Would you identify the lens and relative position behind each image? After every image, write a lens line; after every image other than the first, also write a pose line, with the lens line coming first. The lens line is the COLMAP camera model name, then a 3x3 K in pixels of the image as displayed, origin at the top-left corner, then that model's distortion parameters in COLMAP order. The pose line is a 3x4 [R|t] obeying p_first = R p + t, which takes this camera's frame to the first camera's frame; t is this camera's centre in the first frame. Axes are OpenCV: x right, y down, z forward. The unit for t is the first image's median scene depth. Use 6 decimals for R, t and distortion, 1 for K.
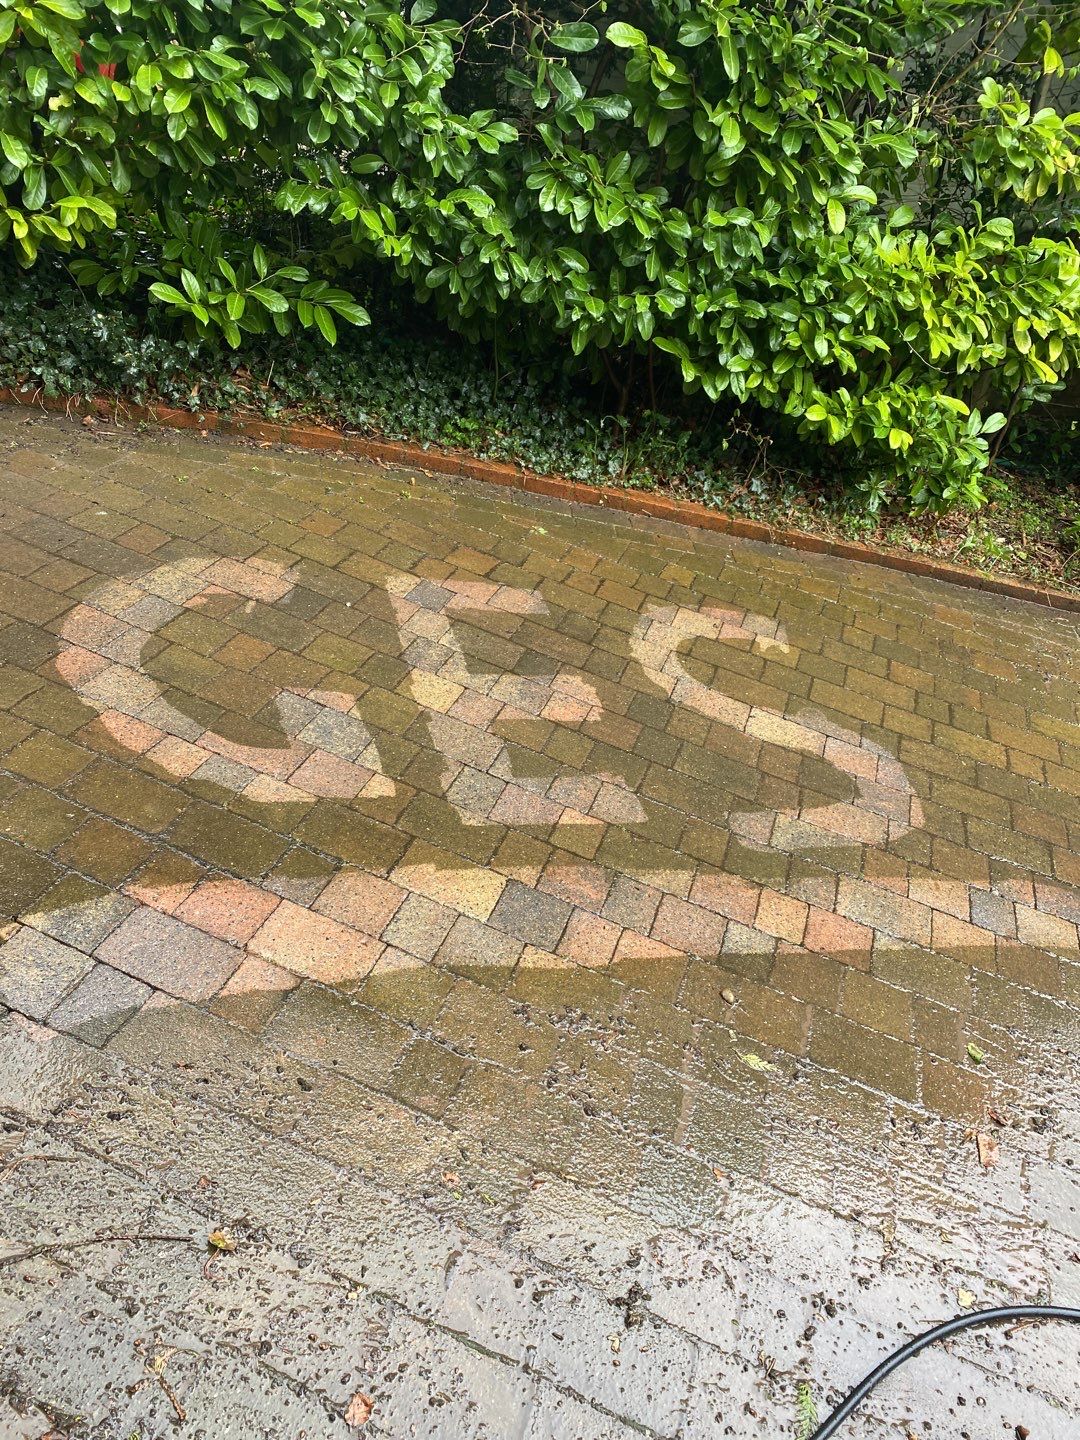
lens RADIAL K [[1088.8, 0, 546.9], [0, 1088.8, 721.1], [0, 0, 1]] dist [0.038727, -0.035739]
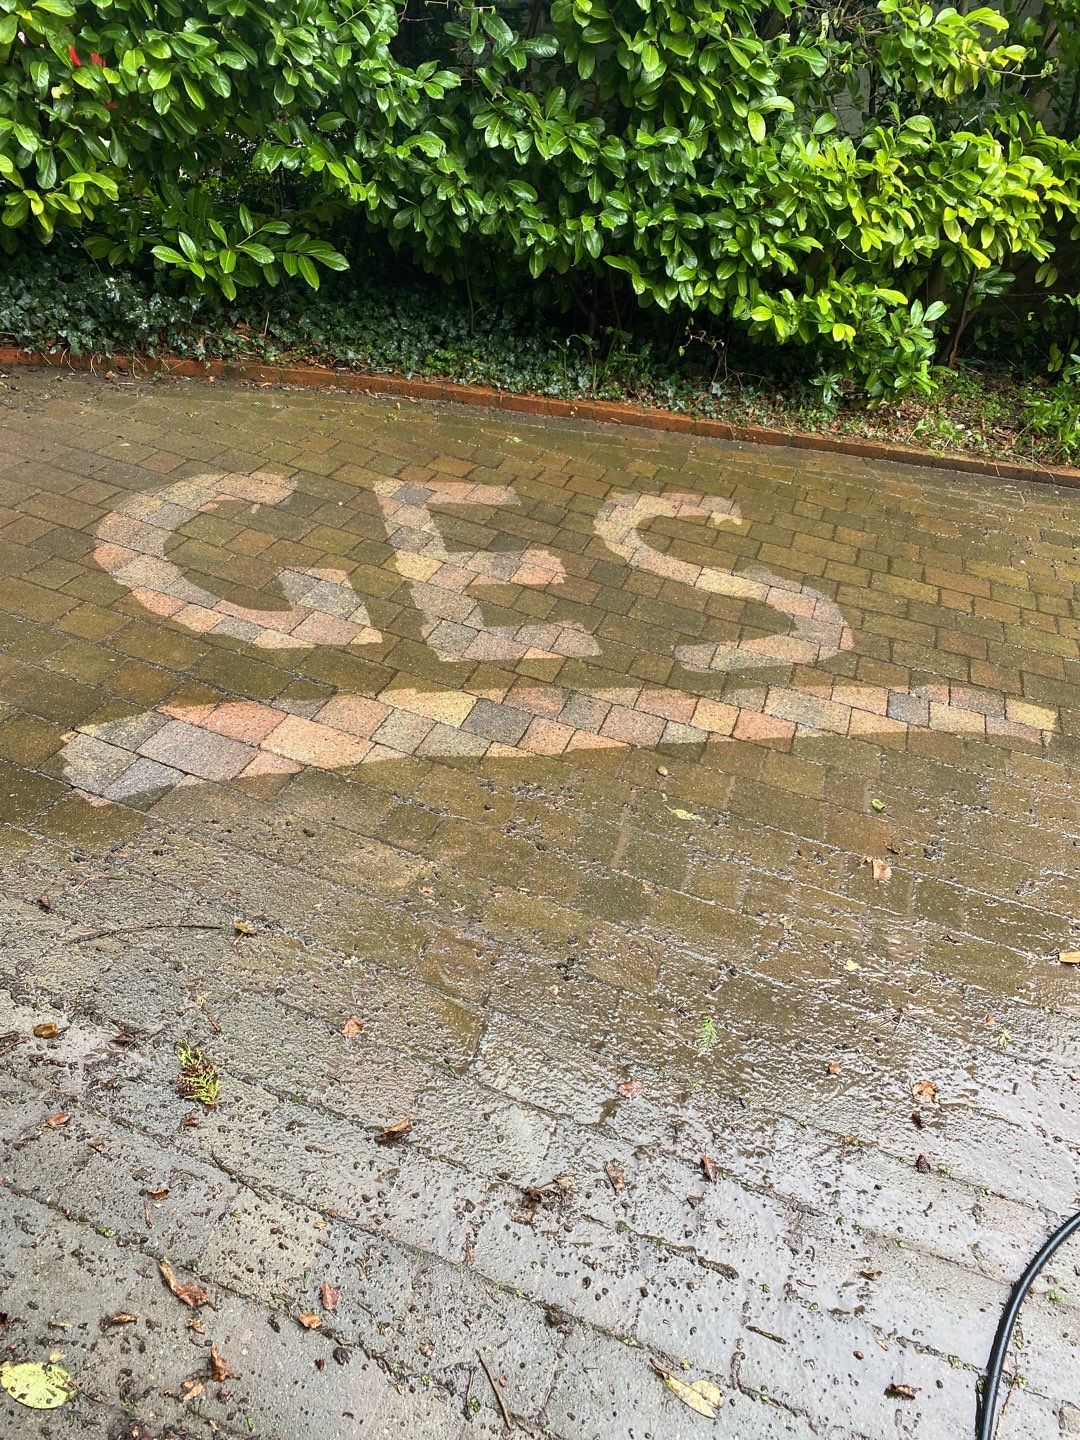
lens RADIAL K [[1088.8, 0, 546.9], [0, 1088.8, 721.1], [0, 0, 1]] dist [0.038727, -0.035739]
pose [[0.995767, -0.076538, -0.050895, 0.068103], [0.077137, 0.996971, 0.009907, 0.114719], [0.049983, -0.013791, 0.998655, -0.127892]]
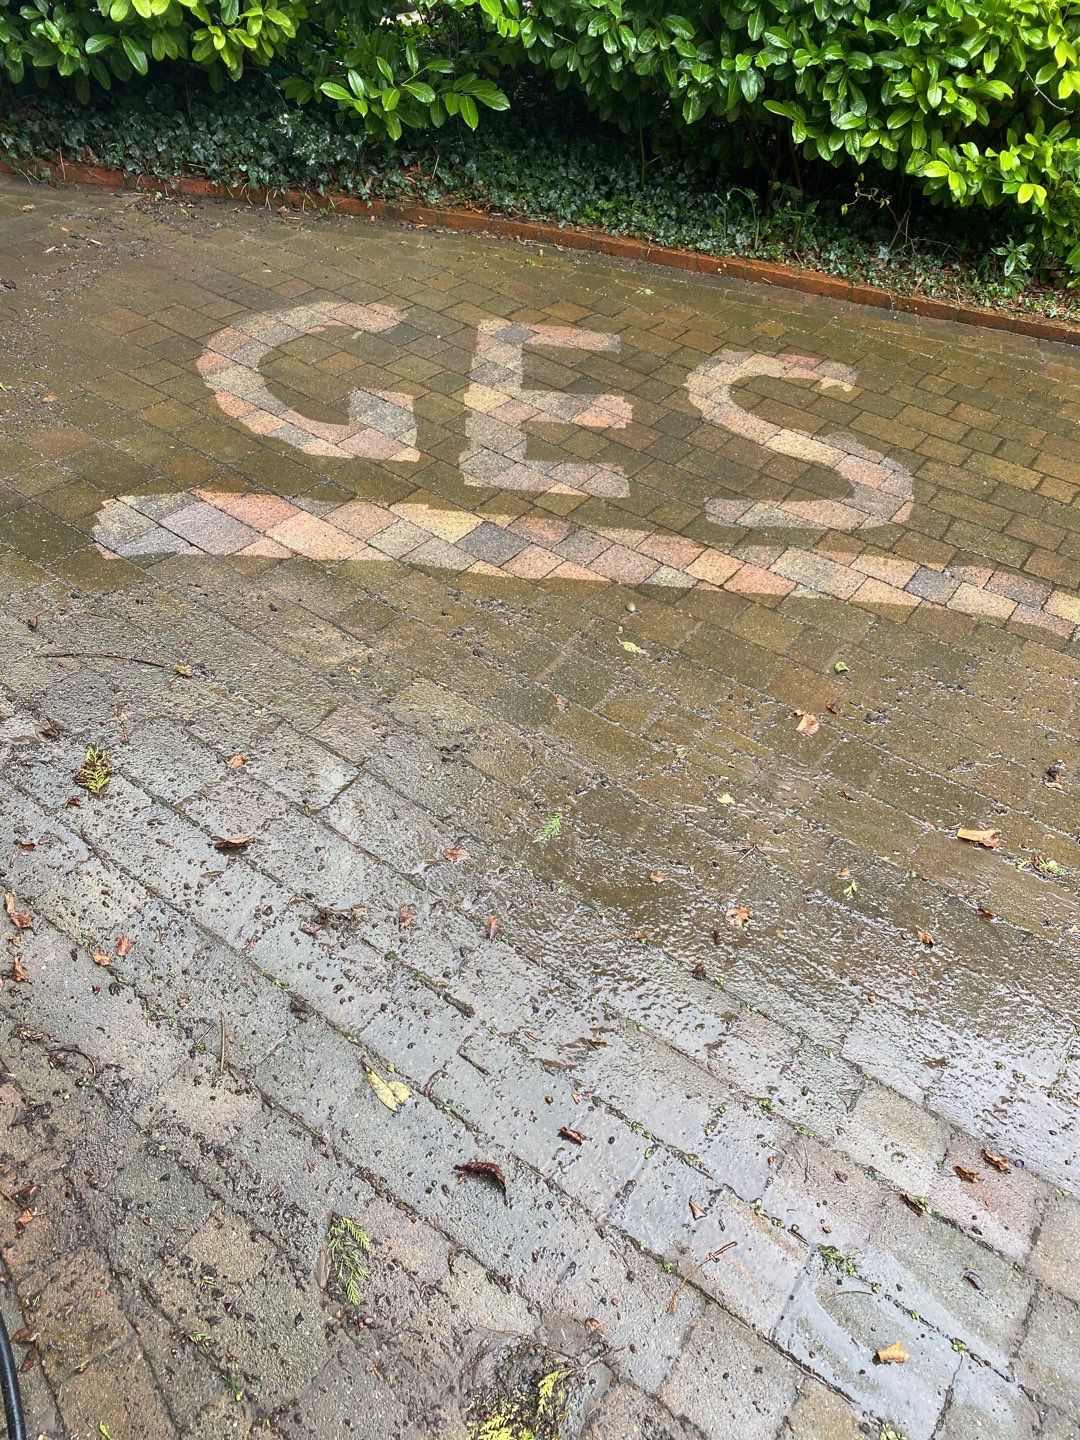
lens RADIAL K [[1087.1, 0, 549.6], [0, 1087.1, 719.7], [0, 0, 1]] dist [0.018730, -0.005085]
pose [[0.950652, 0.077479, -0.300430, 0.297753], [-0.051716, 0.994342, 0.092790, 0.177024], [0.305919, -0.072674, 0.949280, -0.124868]]
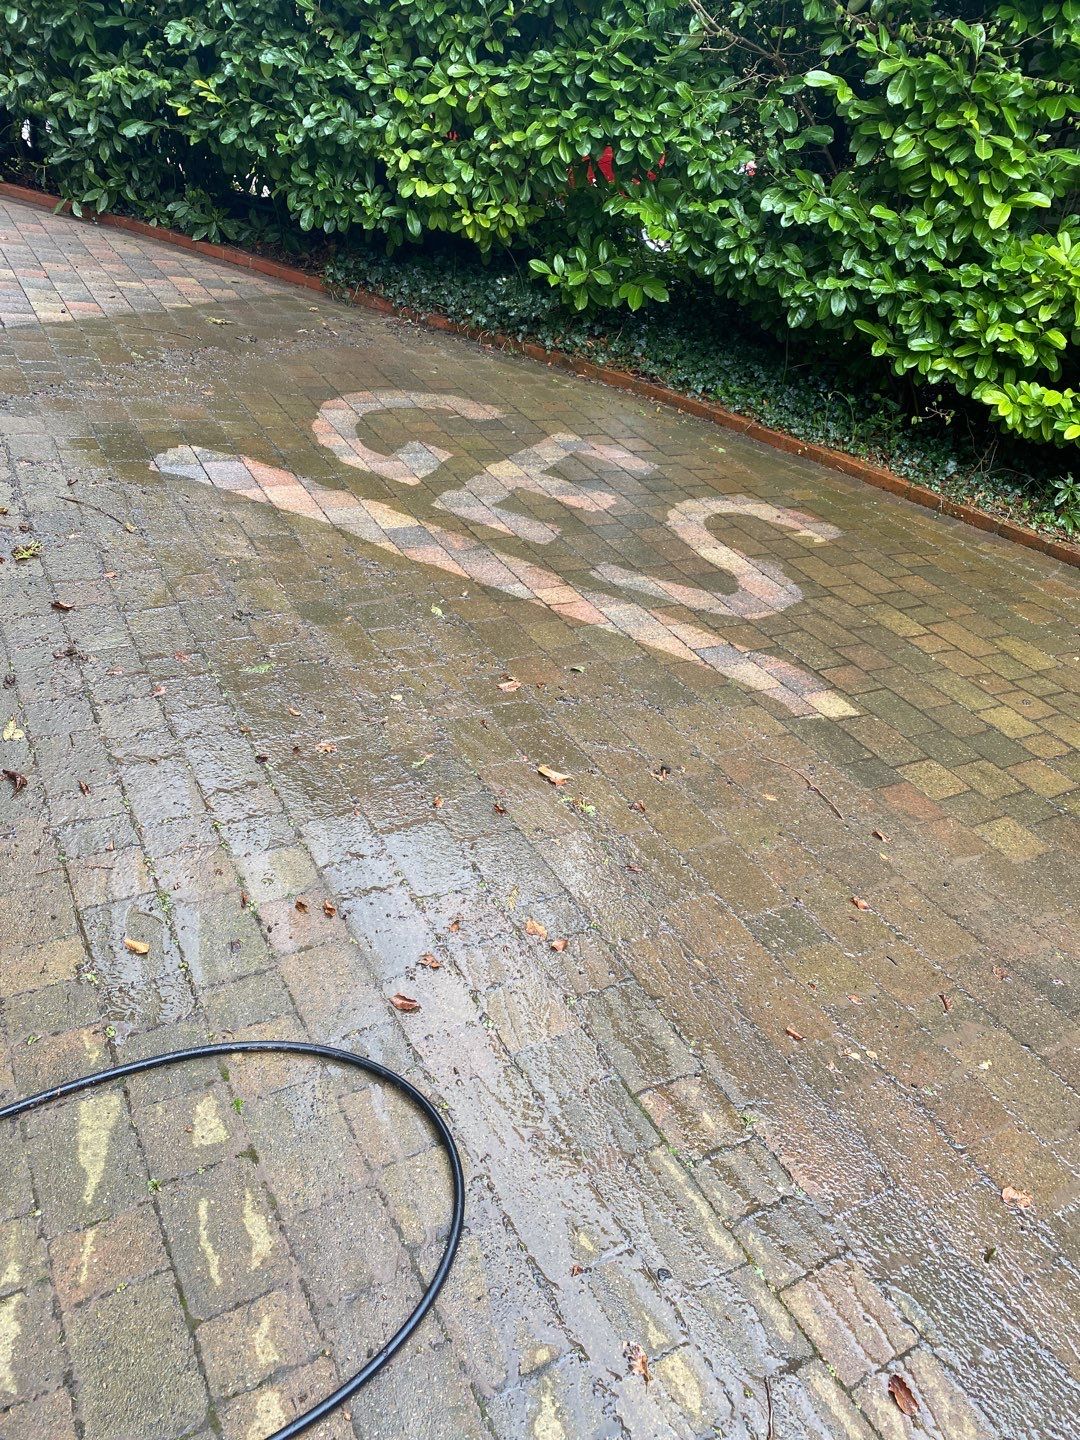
lens RADIAL K [[1084.2, 0, 550.9], [0, 1084.2, 722.2], [0, 0, 1]] dist [0.079735, -0.134190]
pose [[0.739541, 0.259562, -0.621053, 0.828861], [-0.366502, 0.929174, -0.048088, 0.296134], [0.564584, 0.263180, 0.782292, -0.057526]]
